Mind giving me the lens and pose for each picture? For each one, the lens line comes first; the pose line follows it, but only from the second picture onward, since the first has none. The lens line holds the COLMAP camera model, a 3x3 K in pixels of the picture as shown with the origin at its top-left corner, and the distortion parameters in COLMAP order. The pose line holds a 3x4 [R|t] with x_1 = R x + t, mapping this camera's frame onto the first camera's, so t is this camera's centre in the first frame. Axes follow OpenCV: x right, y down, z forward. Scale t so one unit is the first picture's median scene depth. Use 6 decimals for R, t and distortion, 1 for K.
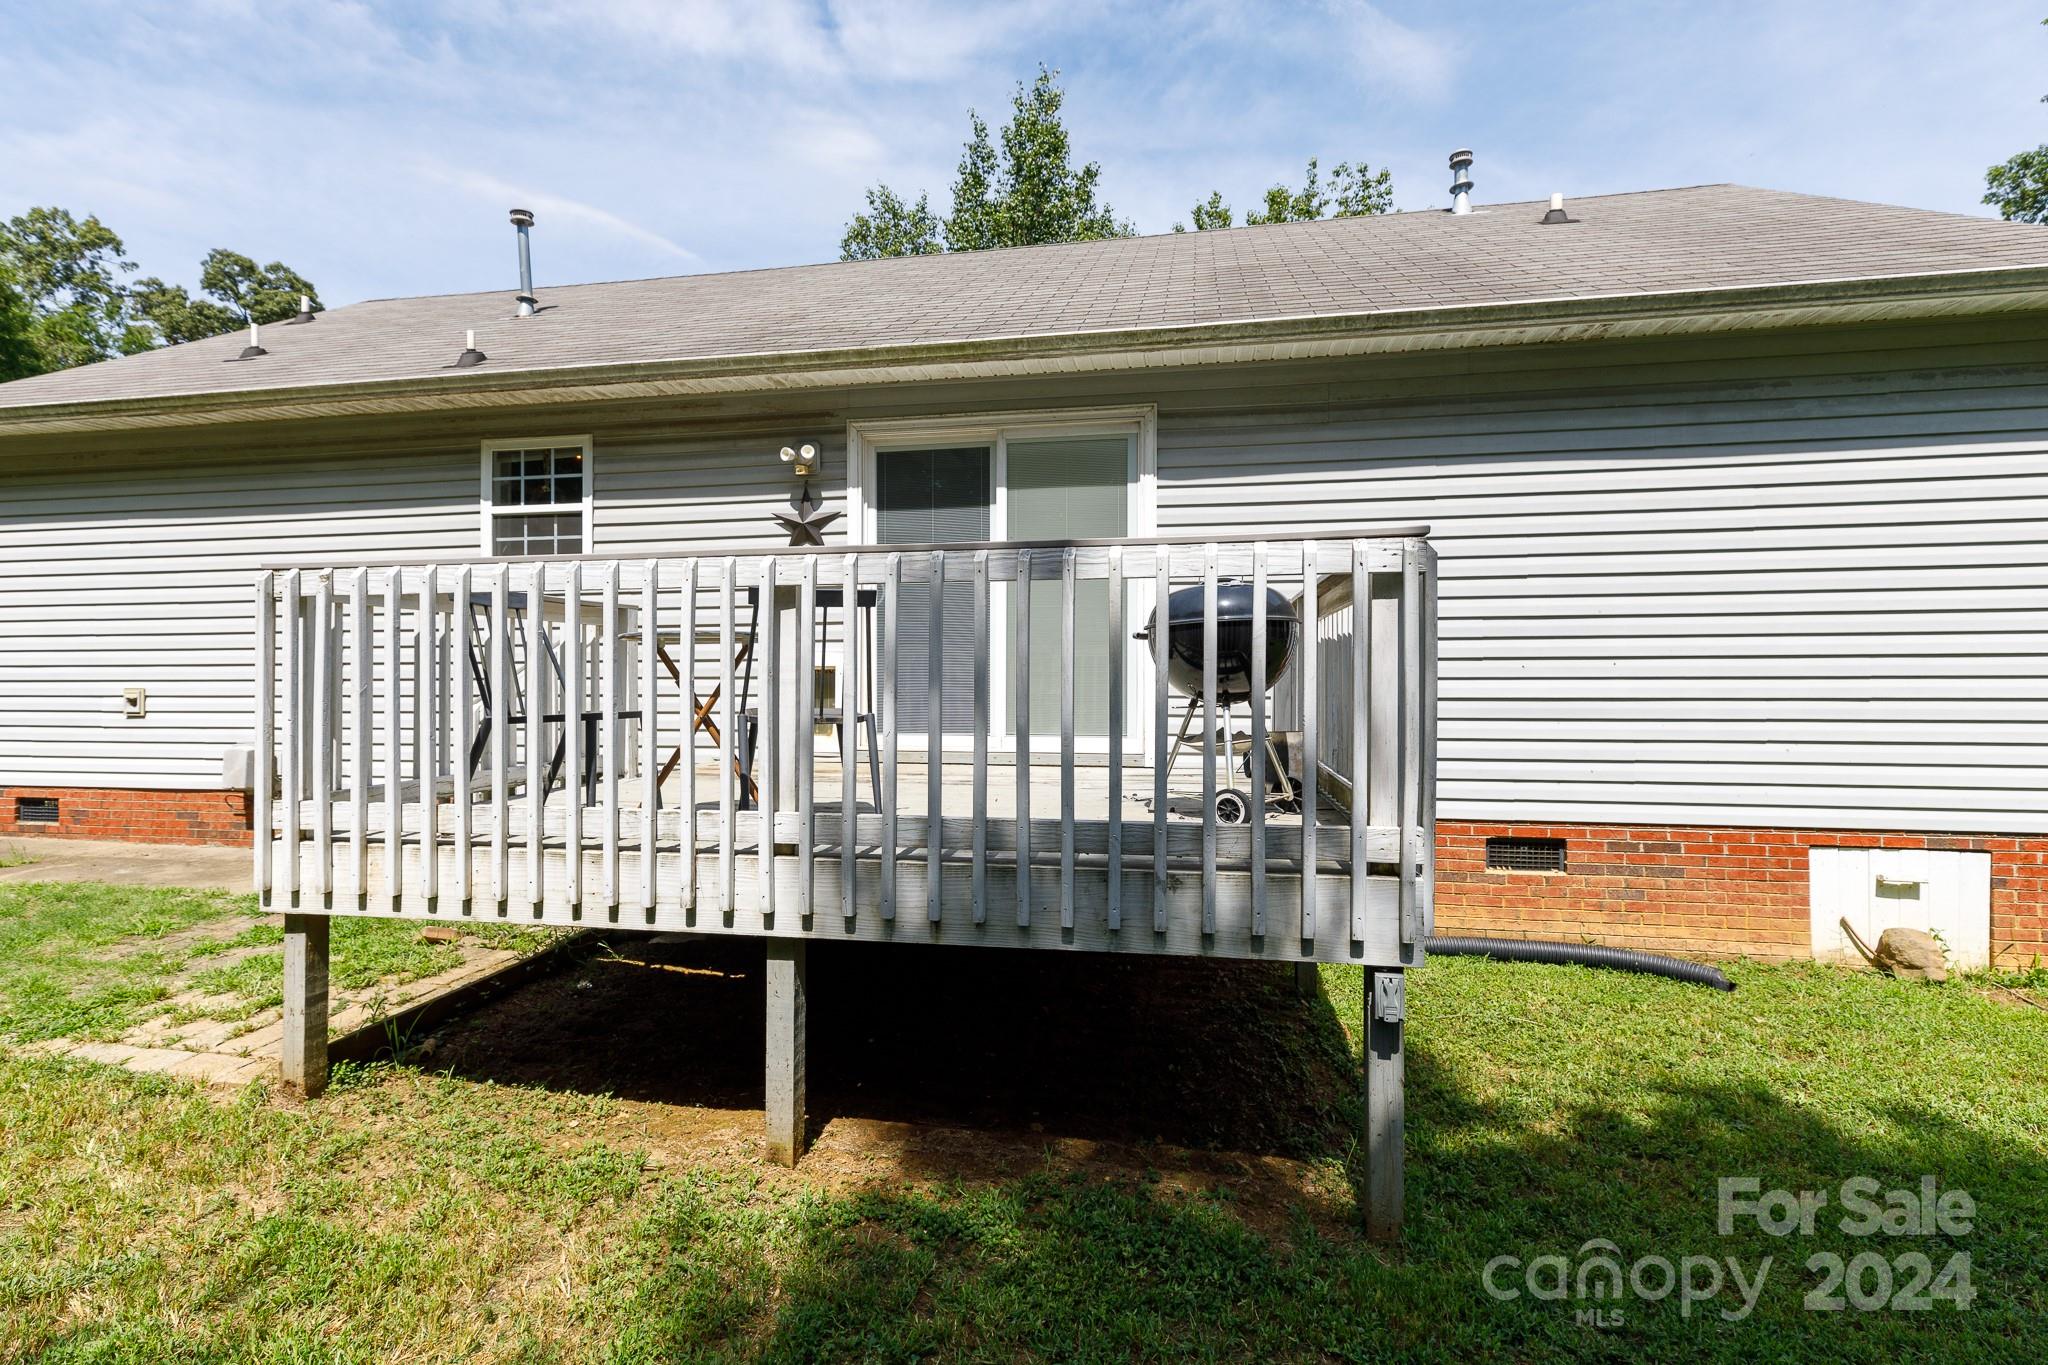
lens RADIAL K [[945.2, 0, 999.1], [0, 945.2, 670.5], [0, 0, 1]] dist [0.003798, -0.001044]
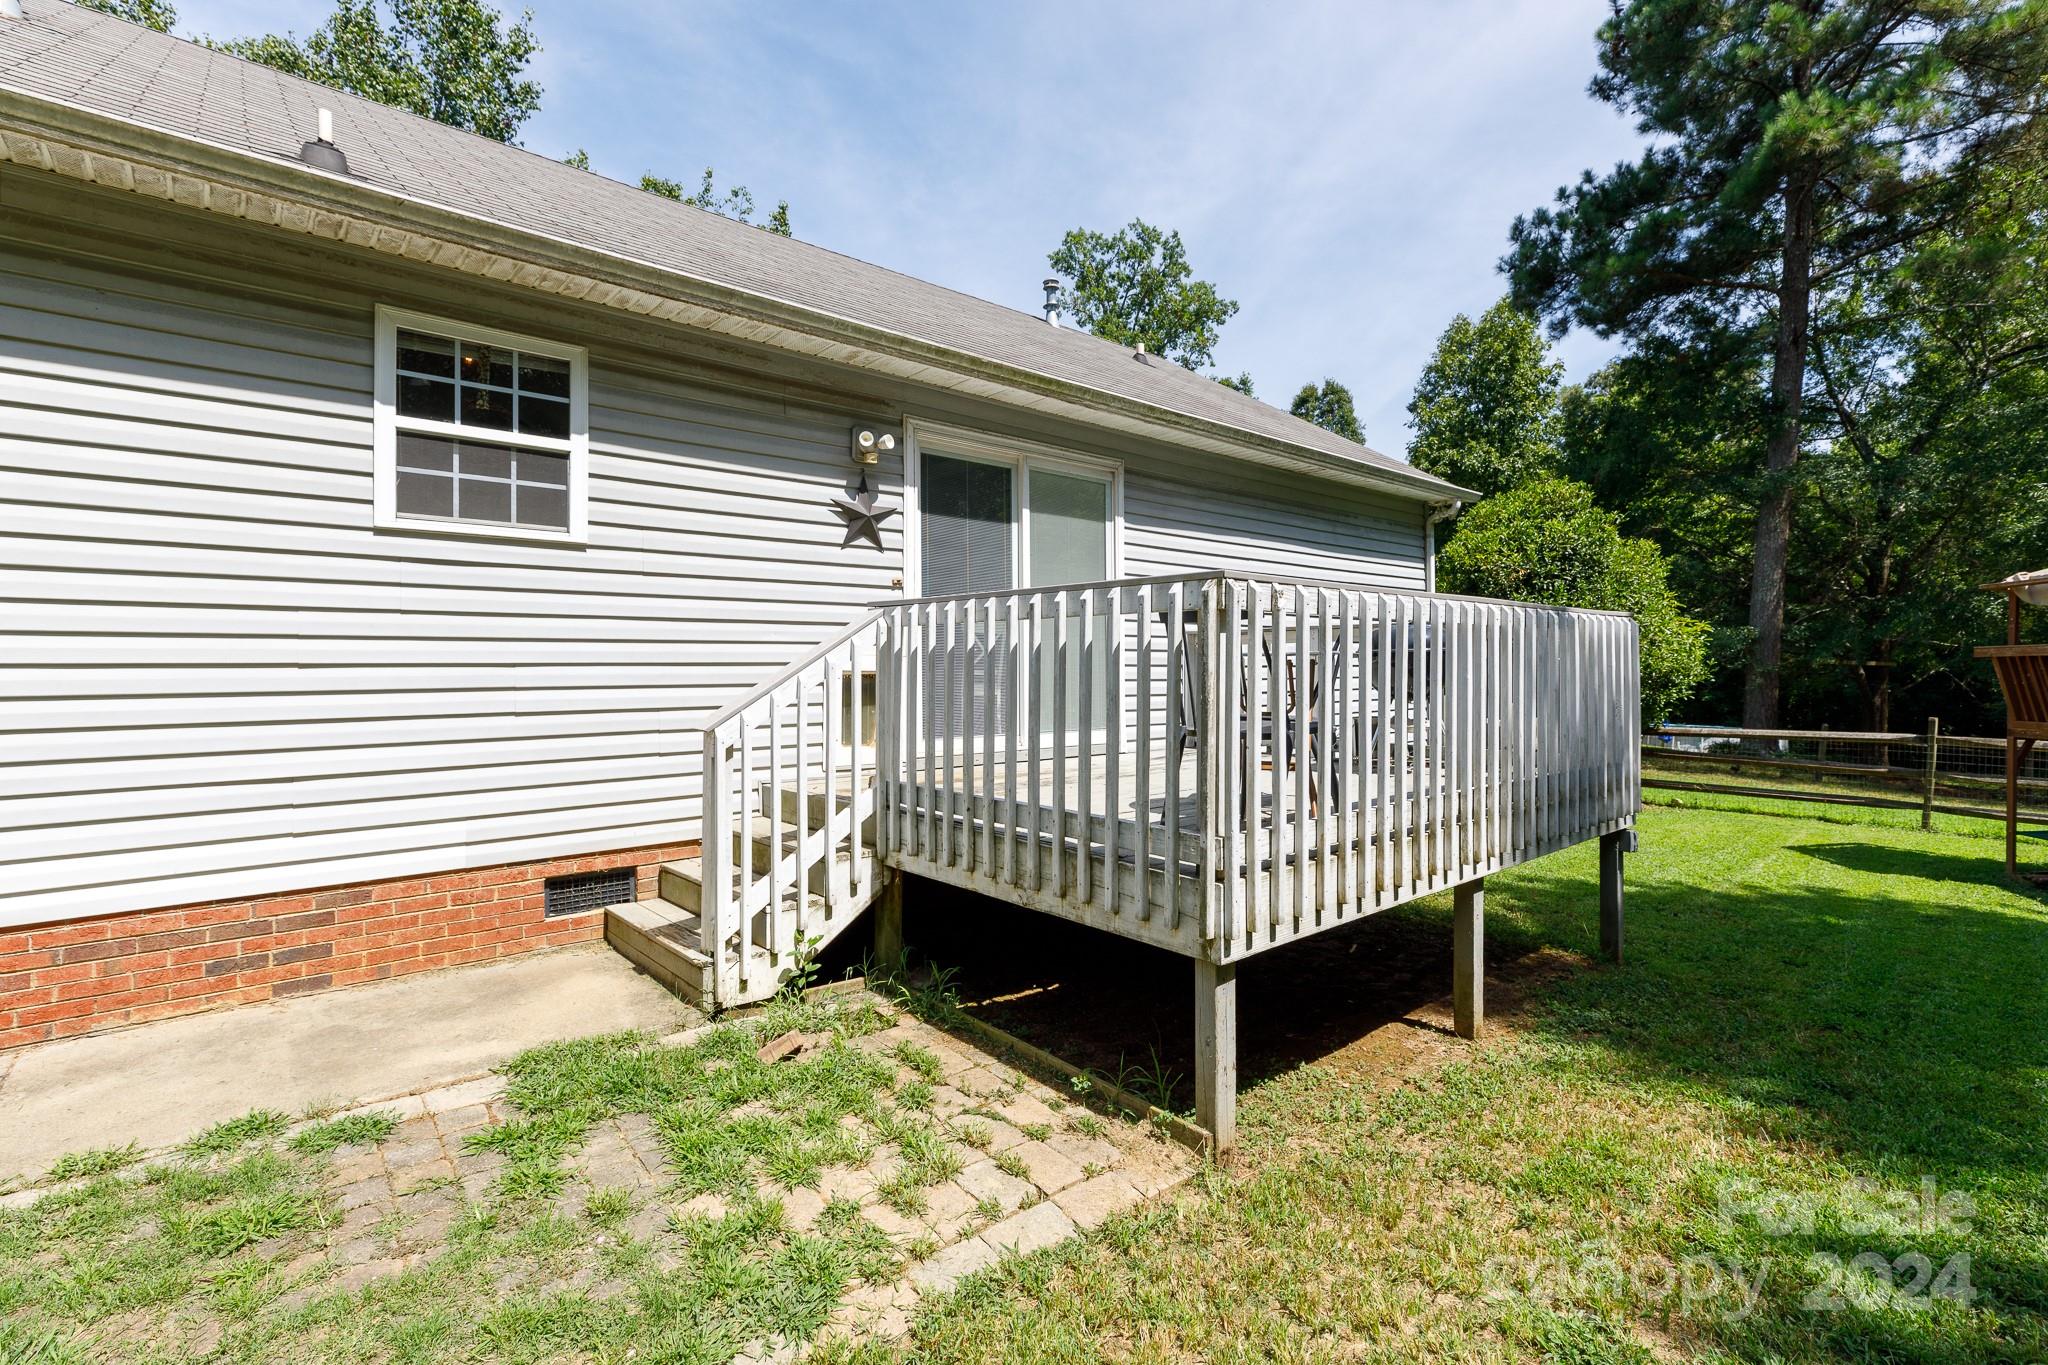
lens RADIAL K [[945.2, 0, 1012.4], [0, 945.2, 656.5], [0, 0, 1]] dist [0.003798, -0.001044]
pose [[0.622834, 0.010665, 0.782281, -0.833164], [-0.005204, 0.999941, -0.009489, -0.011373], [-0.782337, 0.001839, 0.622853, 0.318388]]
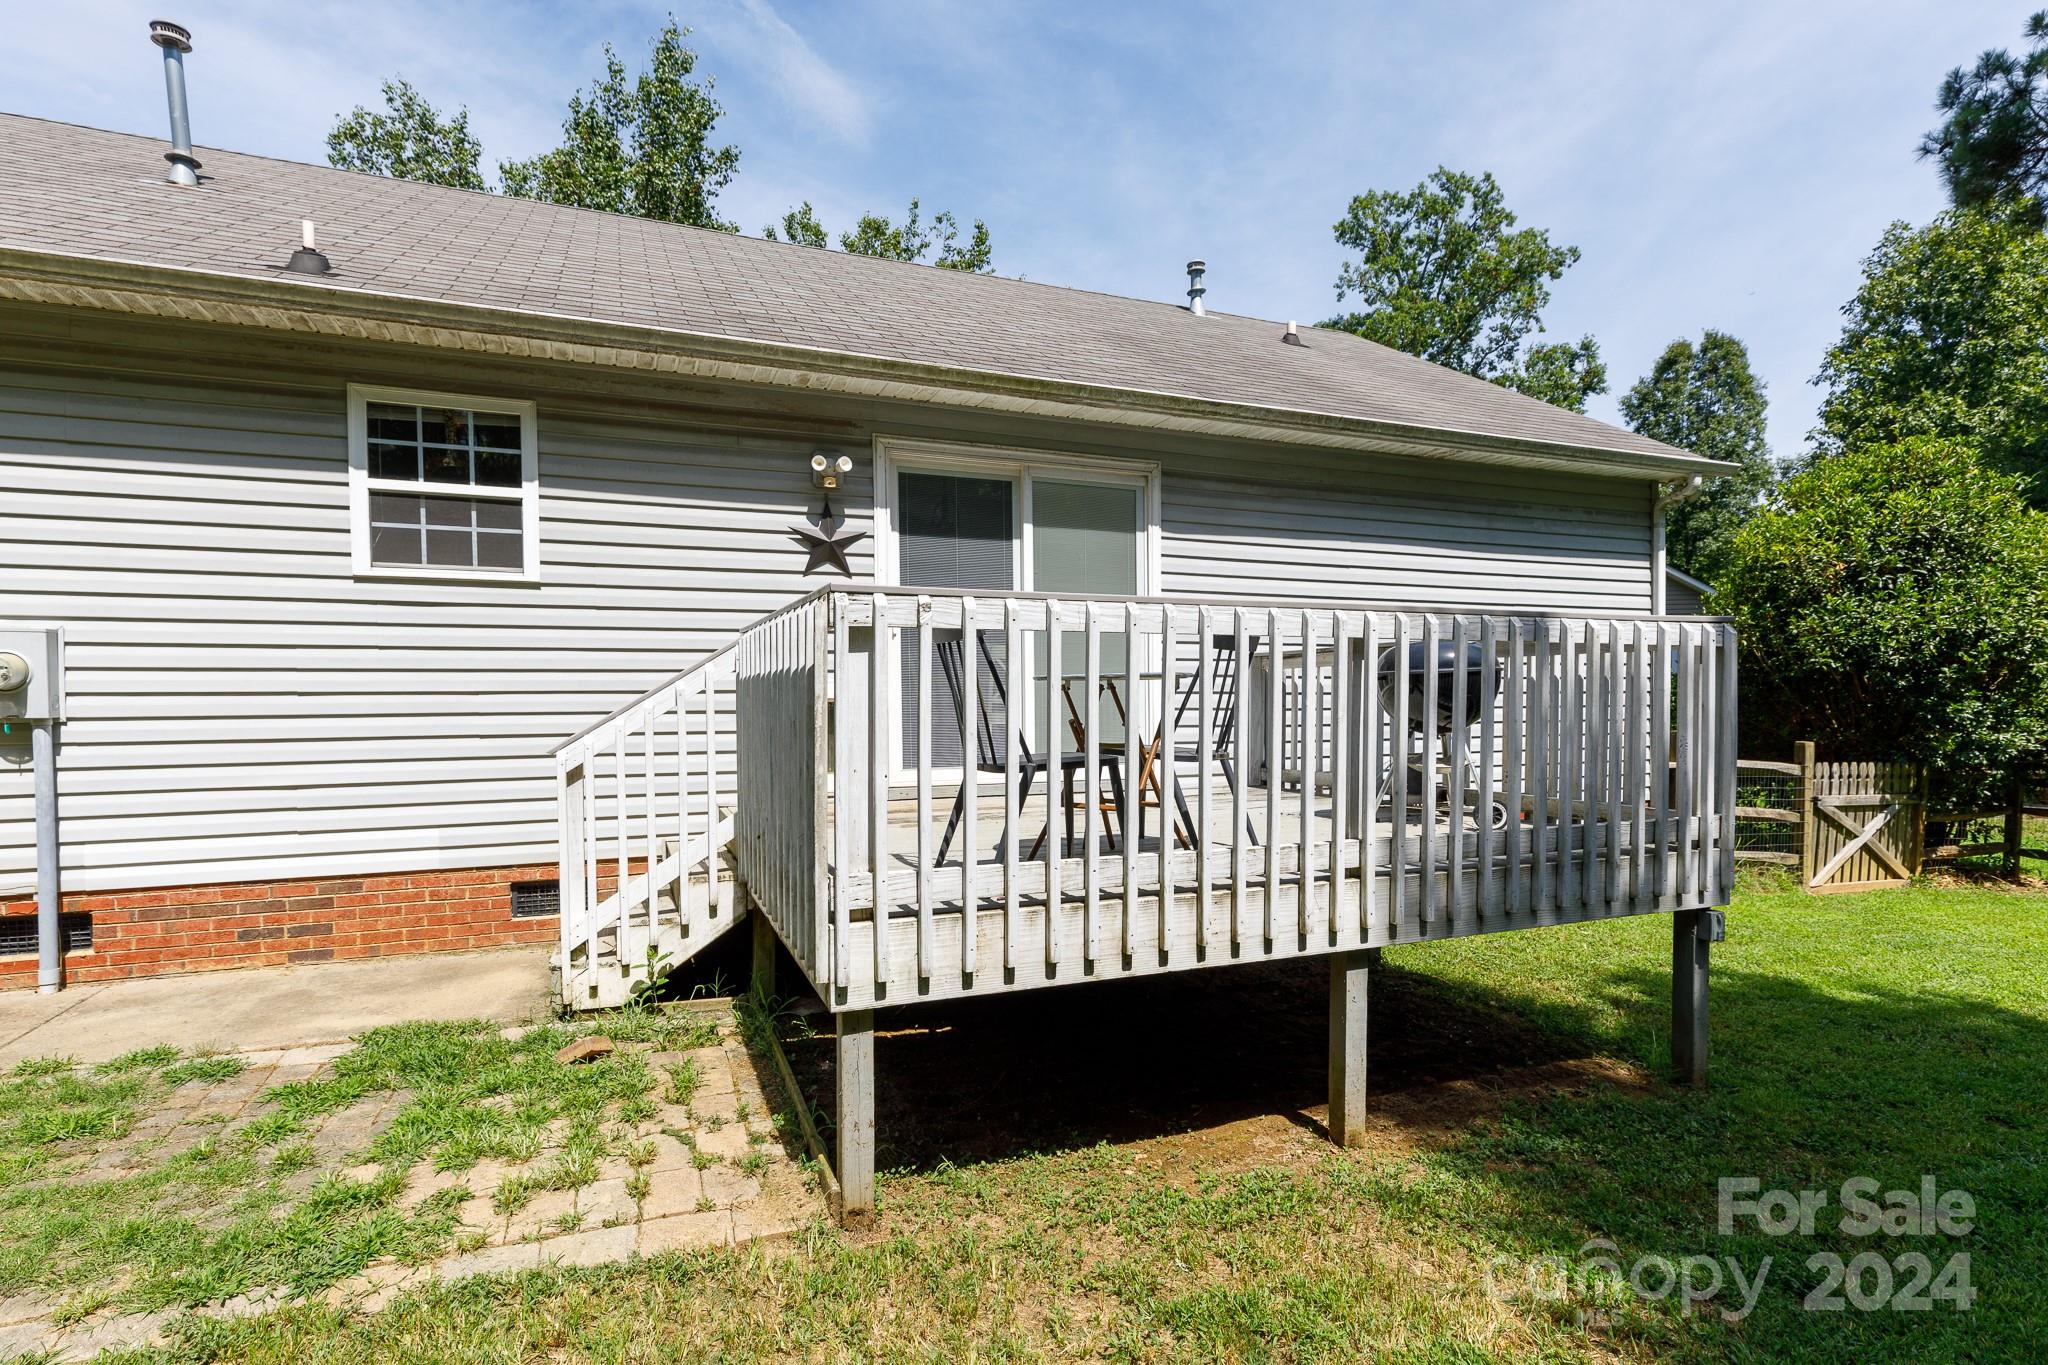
lens RADIAL K [[982.9, 0, 976.6], [0, 982.9, 727.4], [0, 0, 1]] dist [0.003764, -0.001968]
pose [[0.851950, -0.015433, 0.523395, -0.580894], [-0.002640, 0.999426, 0.033767, -0.009884], [-0.523616, -0.030150, 0.851421, 0.117140]]
